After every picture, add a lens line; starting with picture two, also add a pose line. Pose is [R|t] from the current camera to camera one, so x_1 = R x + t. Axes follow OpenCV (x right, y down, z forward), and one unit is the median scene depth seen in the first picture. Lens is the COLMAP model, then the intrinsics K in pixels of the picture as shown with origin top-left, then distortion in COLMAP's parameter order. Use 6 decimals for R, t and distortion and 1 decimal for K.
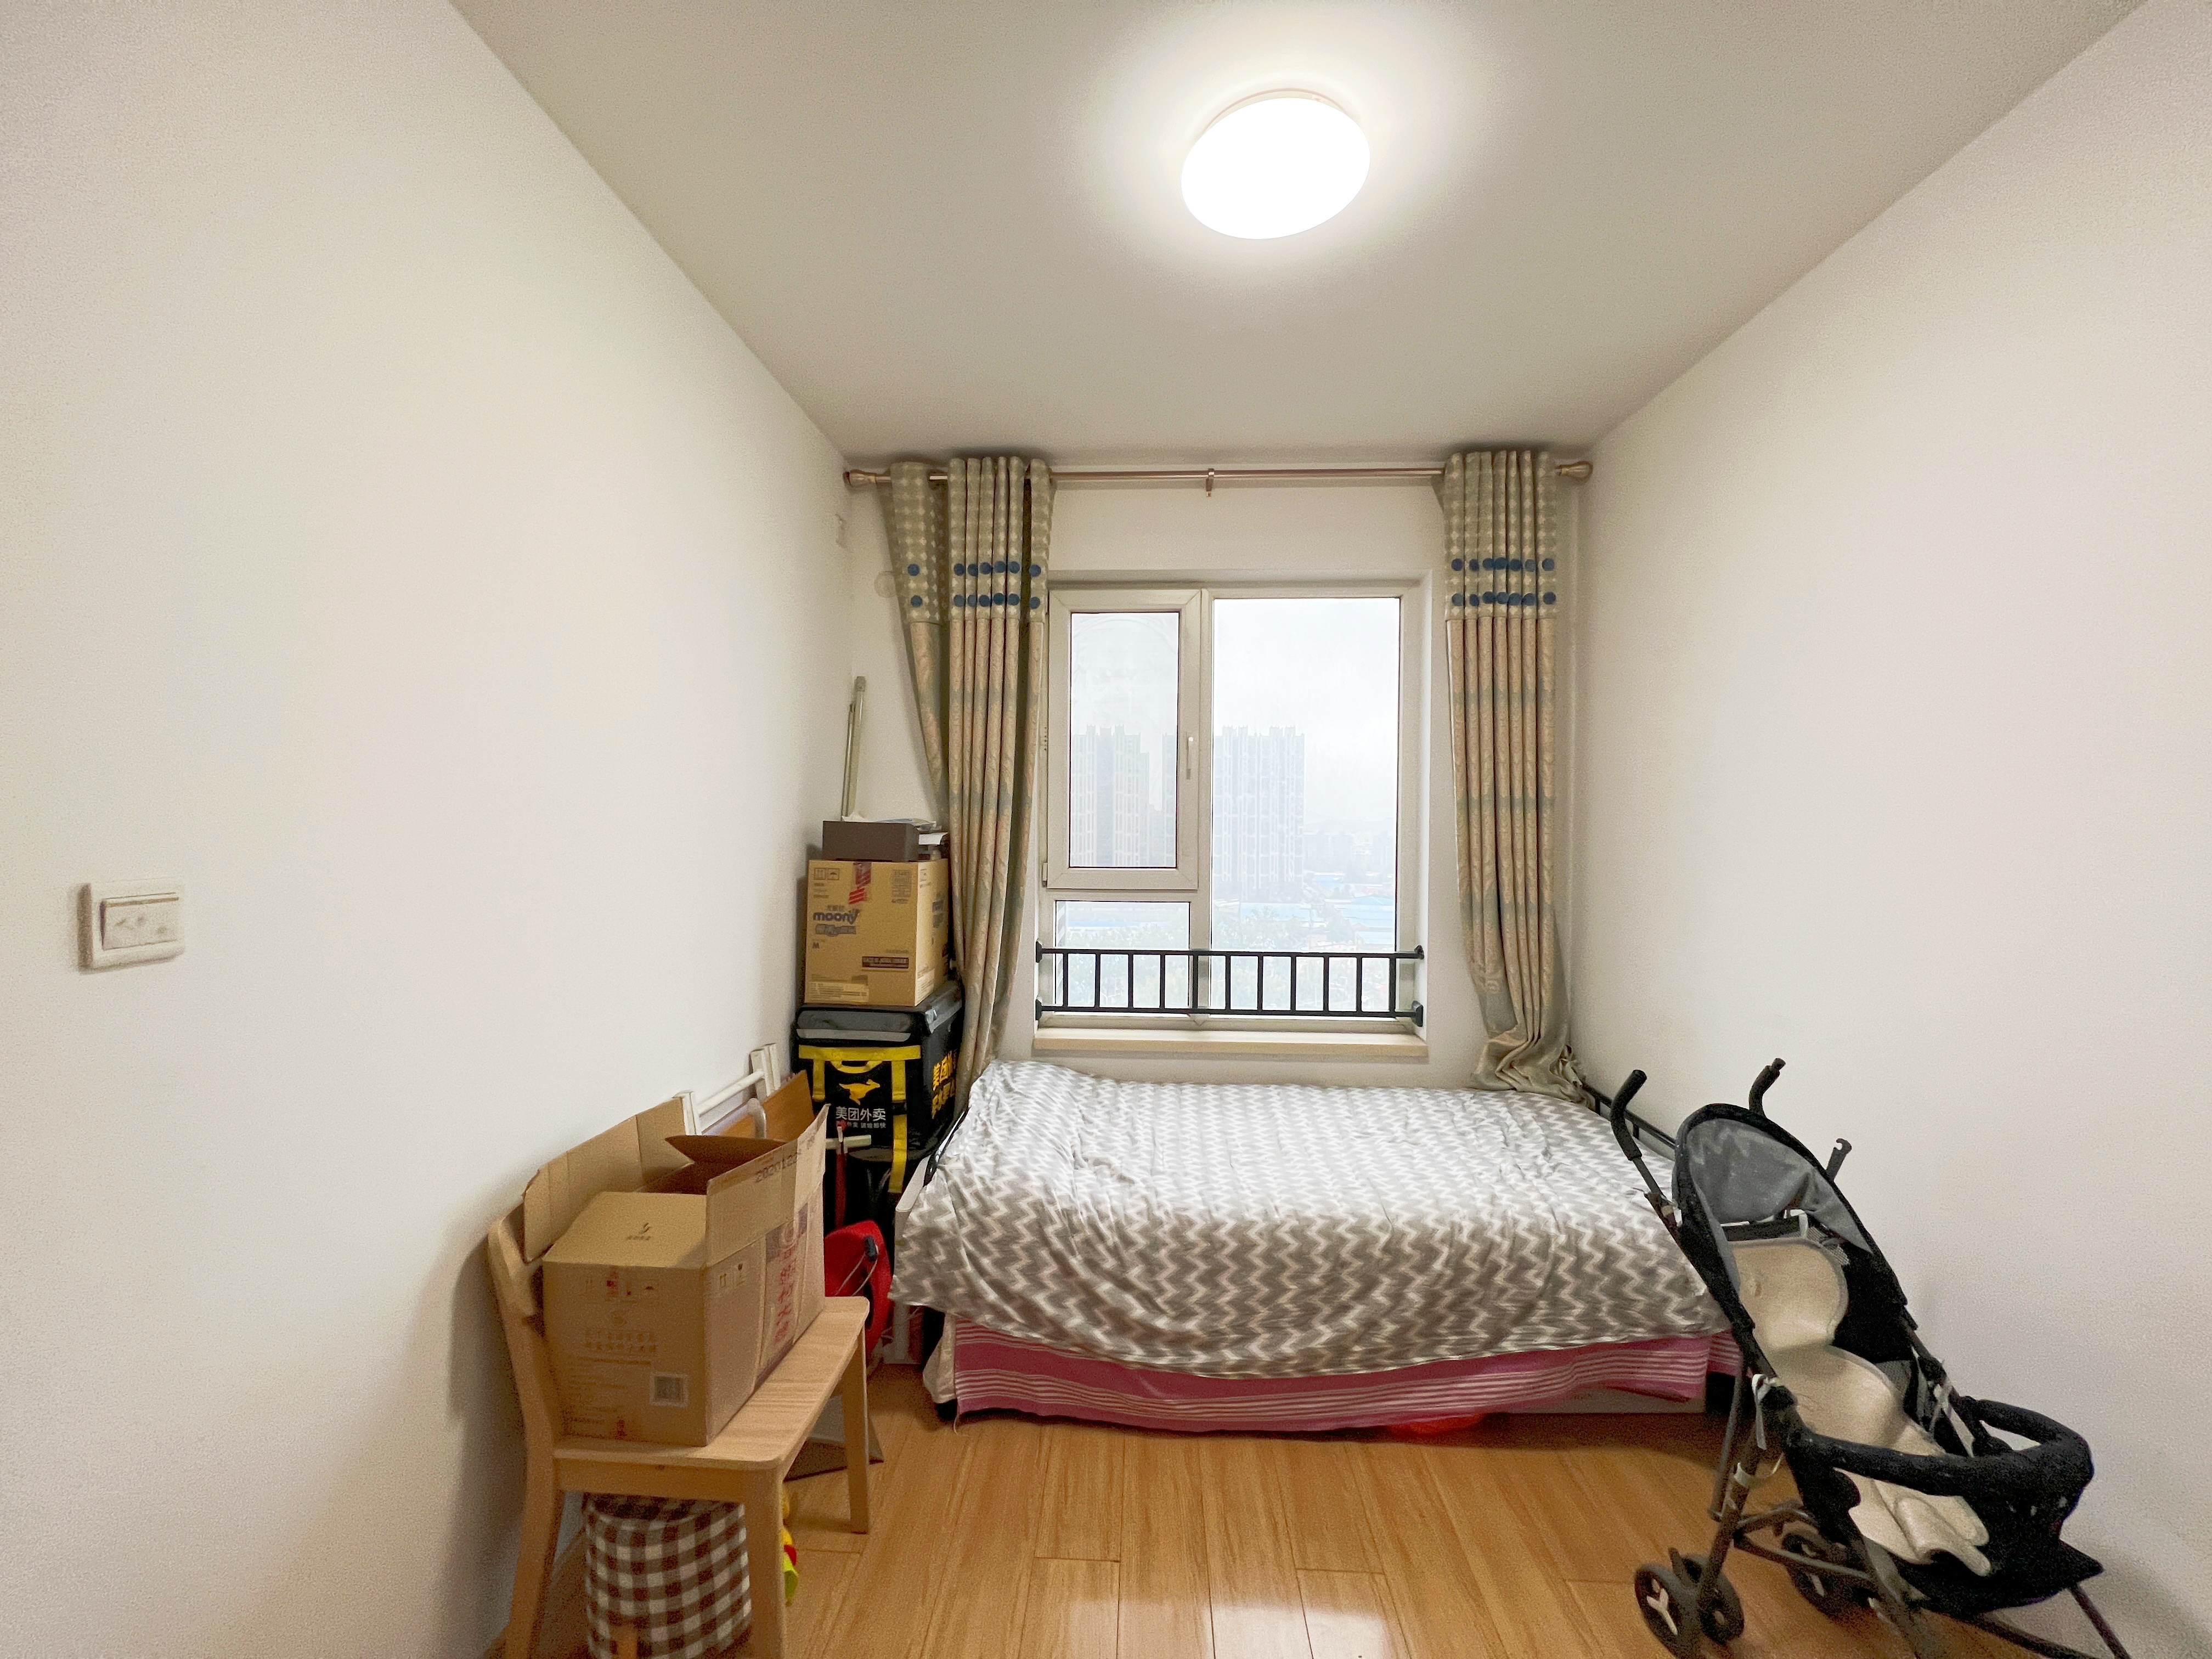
lens RADIAL K [[880.9, 0, 1105.7], [0, 880.9, 832.3], [0, 0, 1]] dist [-0.000217, -0.000104]
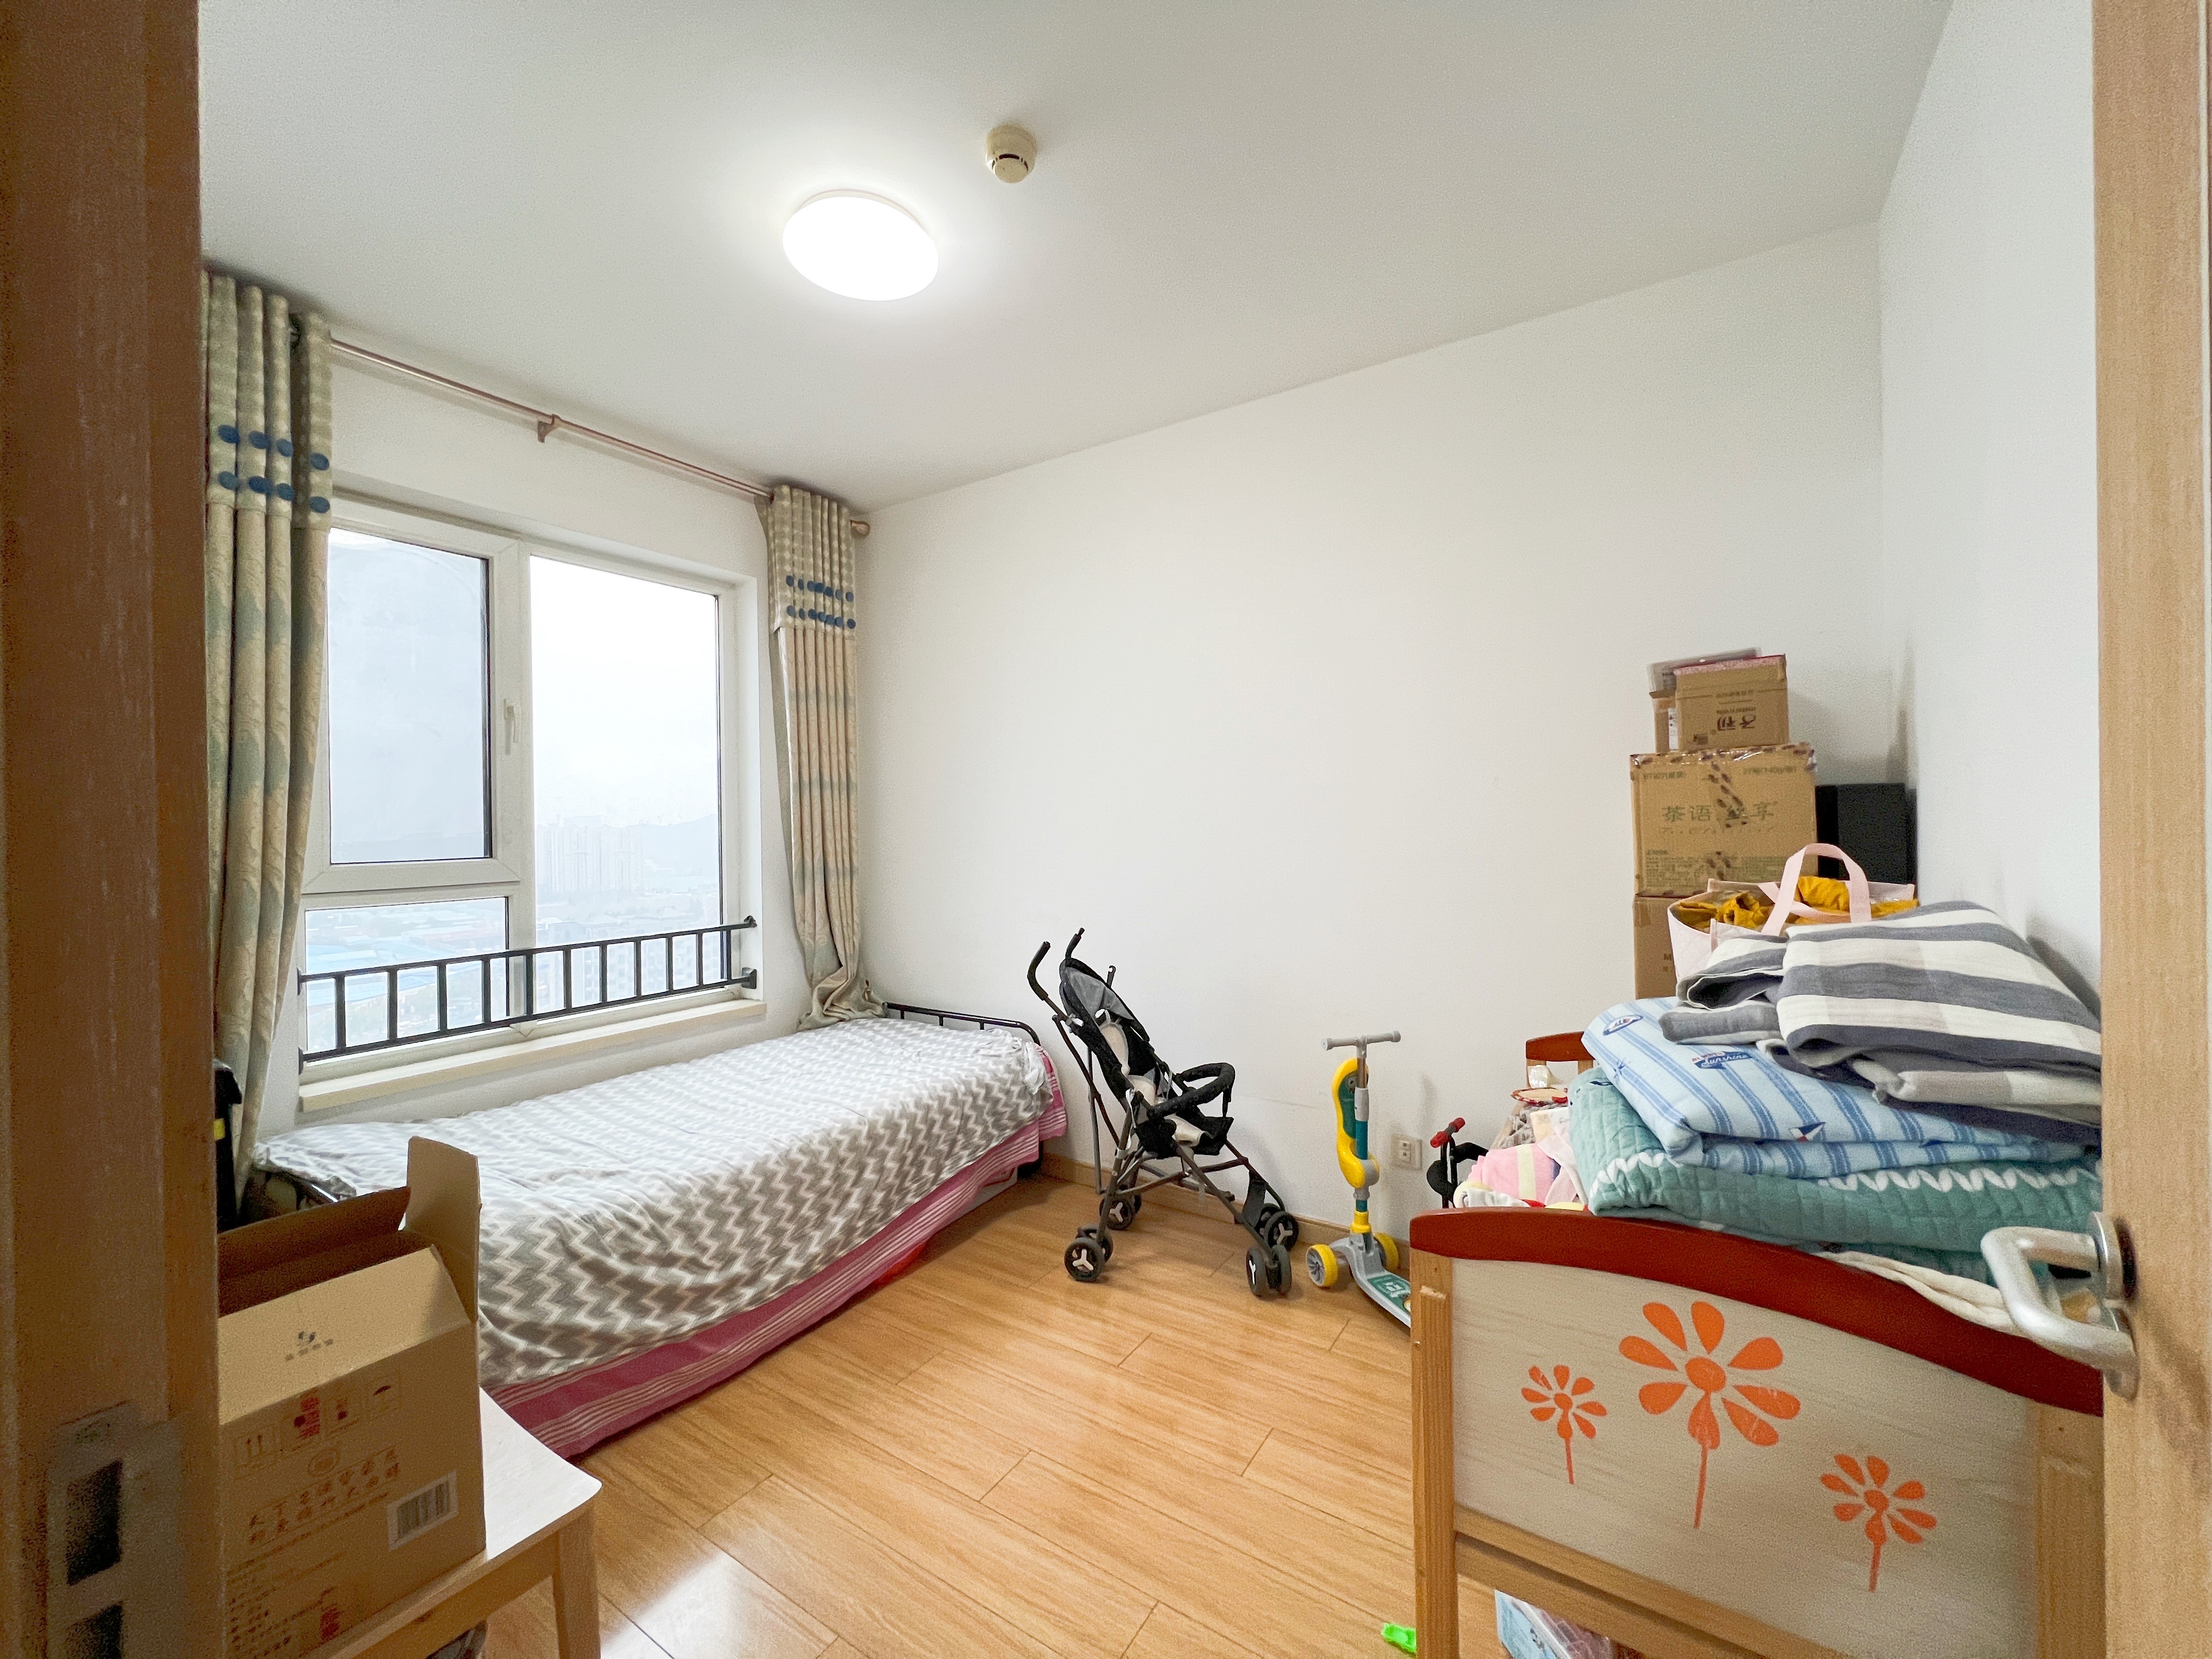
lens RADIAL K [[880.9, 0, 1105.7], [0, 880.9, 832.3], [0, 0, 1]] dist [-0.000217, -0.000104]
pose [[0.507838, -0.022979, 0.861146, -0.556292], [0.038907, 0.999236, 0.003720, 0.057379], [-0.860573, 0.031616, 0.508344, 0.077863]]
